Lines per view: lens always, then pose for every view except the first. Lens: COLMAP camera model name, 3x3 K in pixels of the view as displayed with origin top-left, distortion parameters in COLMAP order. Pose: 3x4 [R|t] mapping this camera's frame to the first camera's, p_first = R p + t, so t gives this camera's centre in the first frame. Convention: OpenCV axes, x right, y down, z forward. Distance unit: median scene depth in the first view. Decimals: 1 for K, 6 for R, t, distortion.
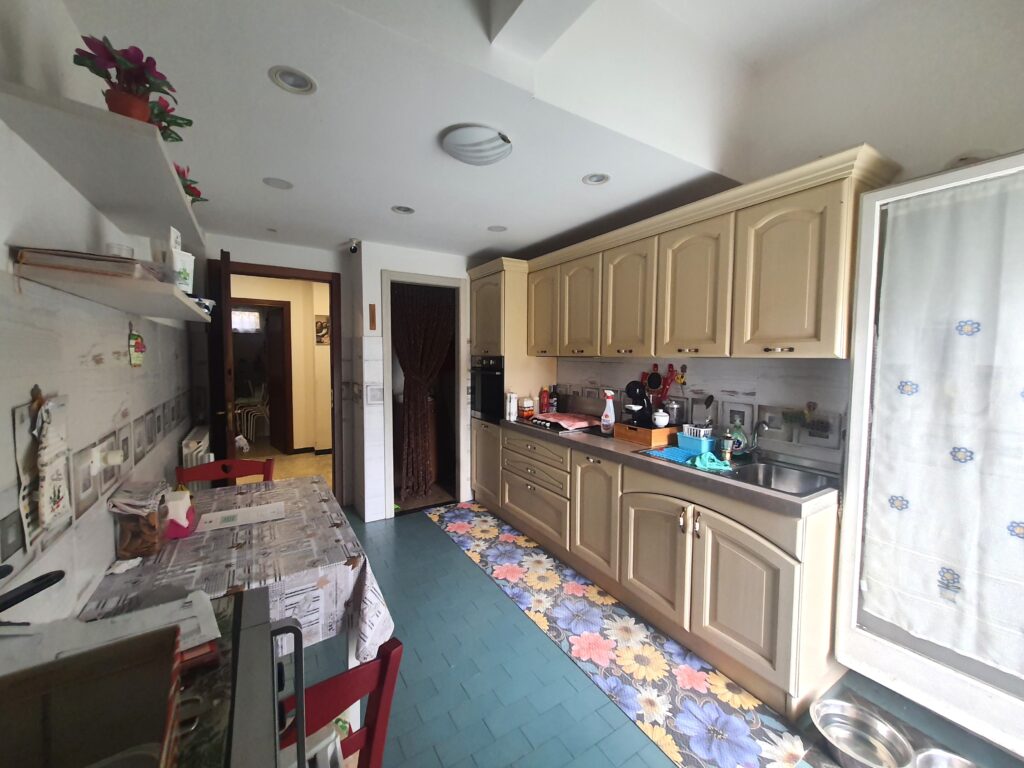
lens RADIAL K [[397.0, 0, 508.7], [0, 397.0, 377.1], [0, 0, 1]] dist [0.001876, -0.000352]
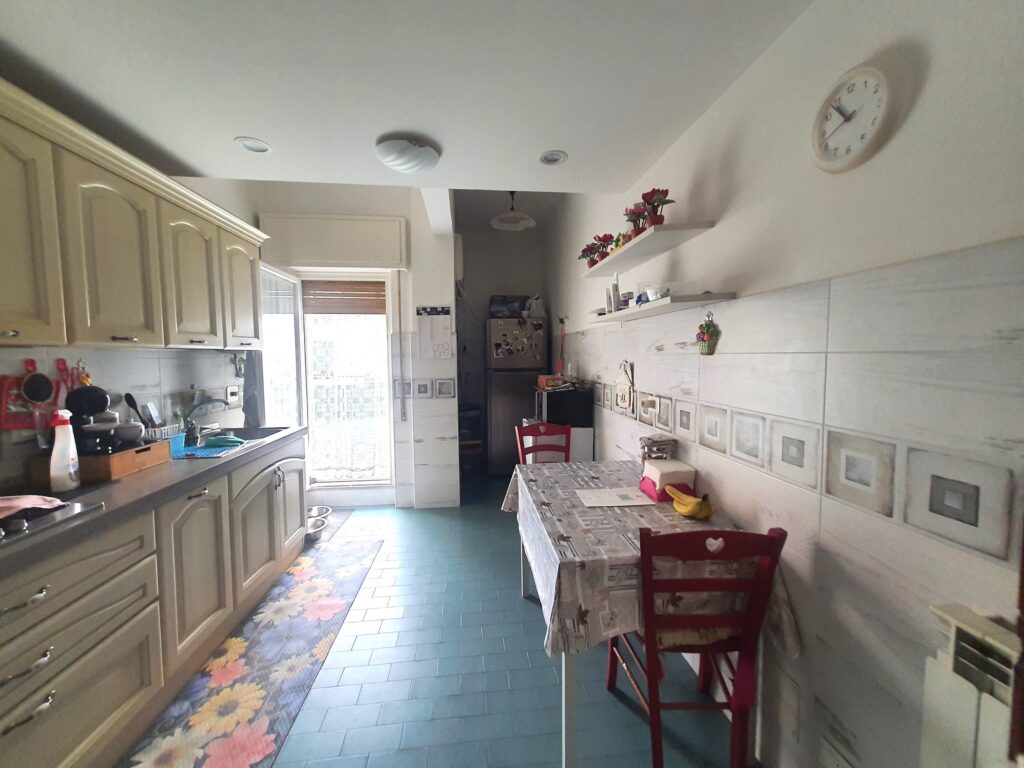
lens RADIAL K [[397.0, 0, 508.7], [0, 397.0, 377.1], [0, 0, 1]] dist [0.001876, -0.000352]
pose [[-0.895810, -0.025634, 0.443698, -0.614541], [0.024946, 0.993861, 0.107786, -0.062200], [-0.443737, 0.107624, -0.889671, 1.419571]]
